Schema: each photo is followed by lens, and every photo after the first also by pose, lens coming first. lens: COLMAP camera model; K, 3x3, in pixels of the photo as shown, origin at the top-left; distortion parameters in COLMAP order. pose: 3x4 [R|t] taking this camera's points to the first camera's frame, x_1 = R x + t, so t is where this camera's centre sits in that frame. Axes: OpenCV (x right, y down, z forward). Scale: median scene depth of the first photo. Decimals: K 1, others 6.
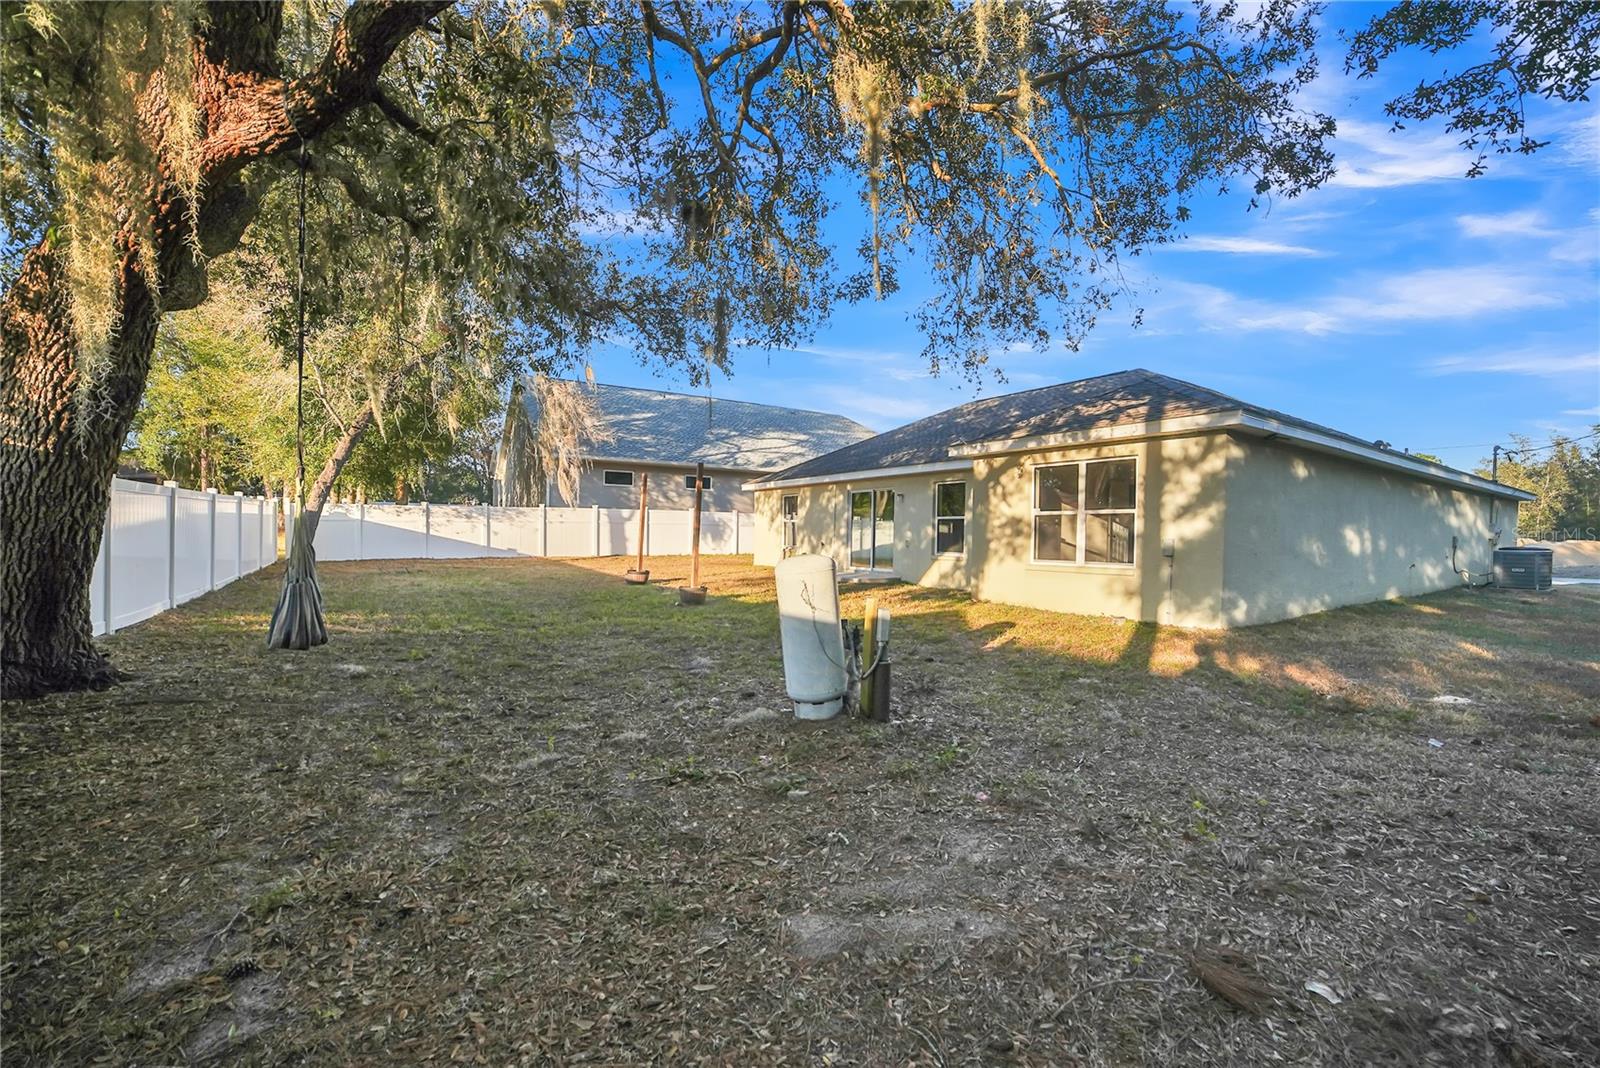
lens RADIAL K [[694.8, 0, 795.0], [0, 694.8, 535.3], [0, 0, 1]] dist [-0.109590, 0.046920]
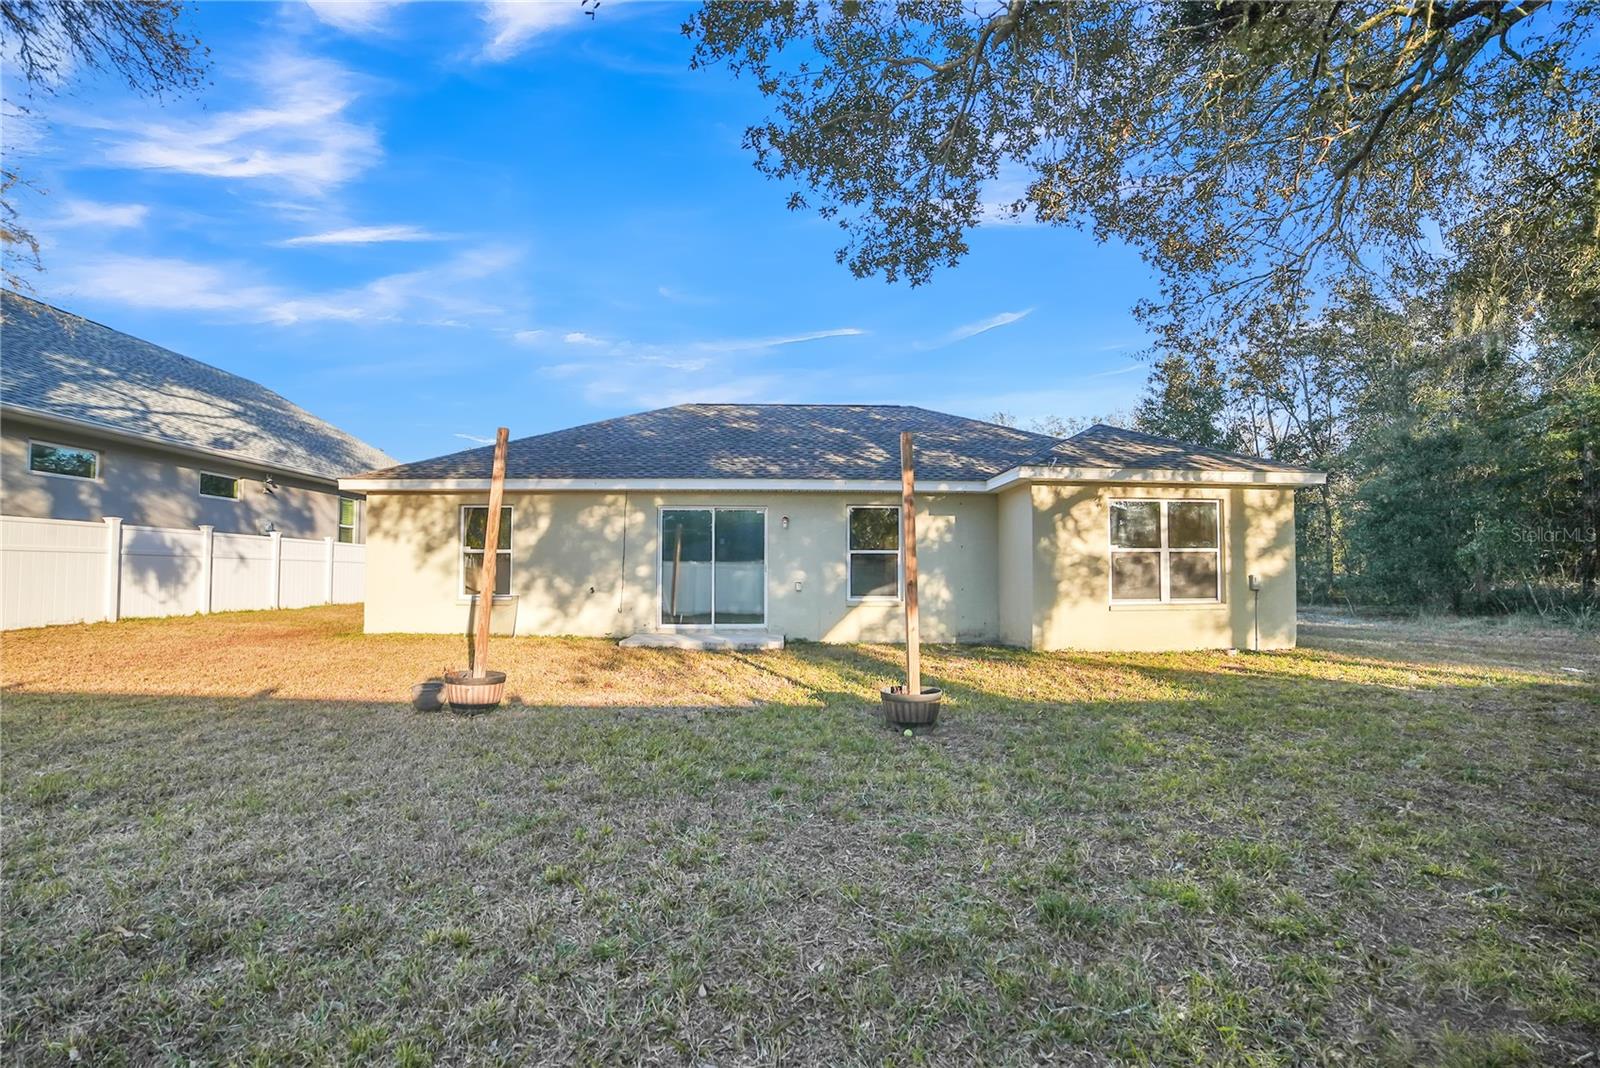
lens RADIAL K [[694.8, 0, 795.0], [0, 694.8, 535.3], [0, 0, 1]] dist [-0.109590, 0.046920]
pose [[0.497253, 0.032829, 0.866984, -0.631302], [0.005977, 0.999131, -0.041261, -0.016705], [-0.867585, 0.025700, 0.496625, 0.867724]]
